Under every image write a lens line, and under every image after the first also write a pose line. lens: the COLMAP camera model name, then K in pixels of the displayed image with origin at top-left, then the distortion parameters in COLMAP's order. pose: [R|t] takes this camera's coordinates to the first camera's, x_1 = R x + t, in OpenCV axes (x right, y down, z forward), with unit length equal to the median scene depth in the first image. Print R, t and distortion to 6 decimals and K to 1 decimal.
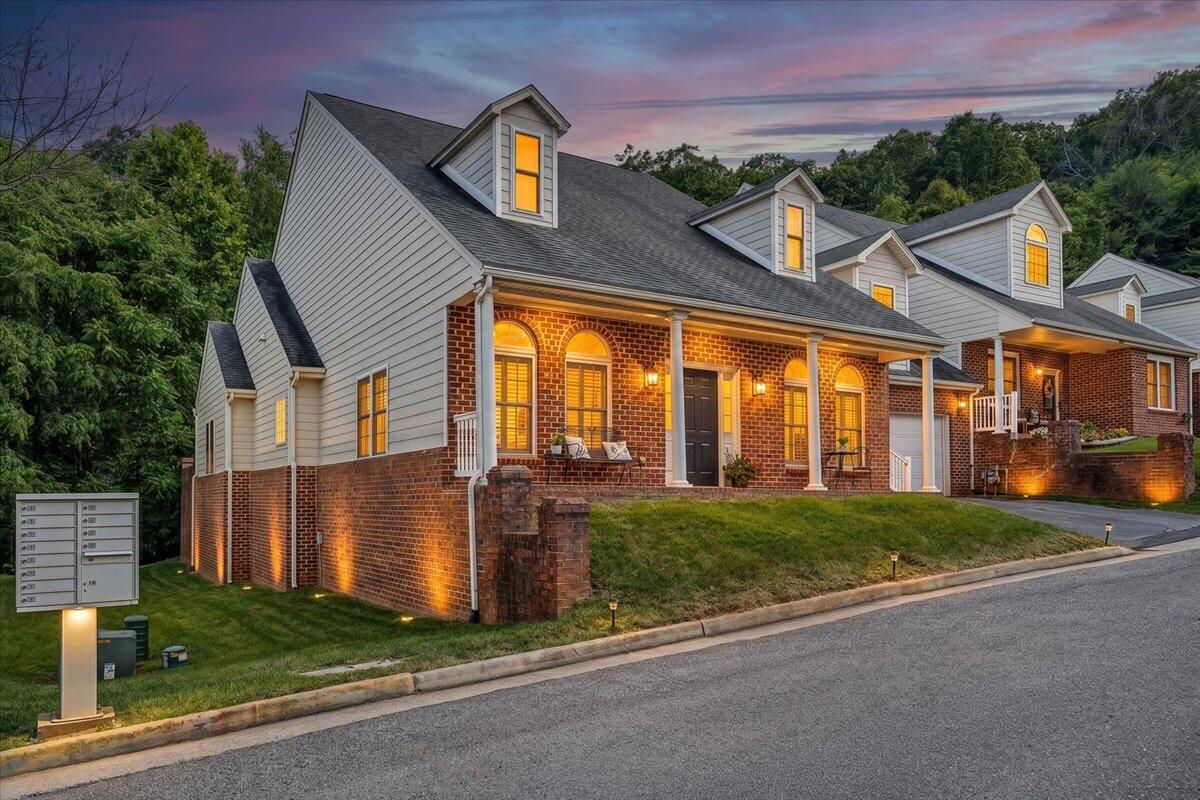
lens RADIAL K [[735.5, 0, 599.6], [0, 735.5, 422.8], [0, 0, 1]] dist [-0.050819, 0.000371]
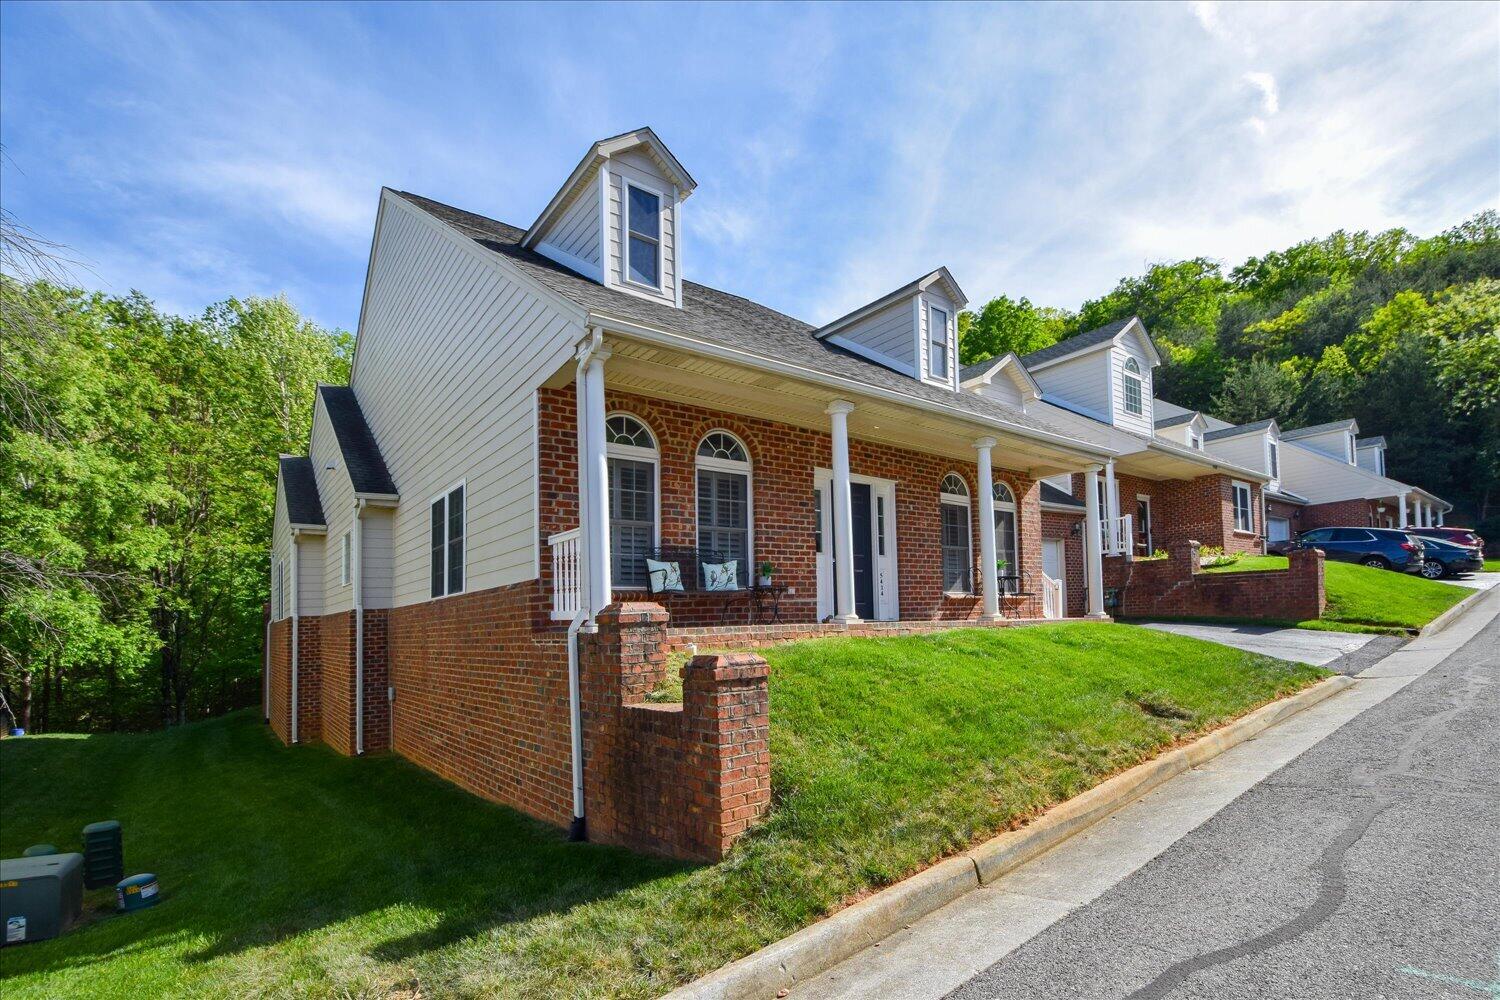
lens RADIAL K [[650.3, 0, 786.6], [0, 650.3, 530.3], [0, 0, 1]] dist [0.001146, -0.015124]
pose [[0.990223, -0.013411, 0.138846, -0.050685], [0.019519, 0.998896, -0.042728, 0.015923], [-0.138120, 0.045021, 0.989392, 0.310221]]
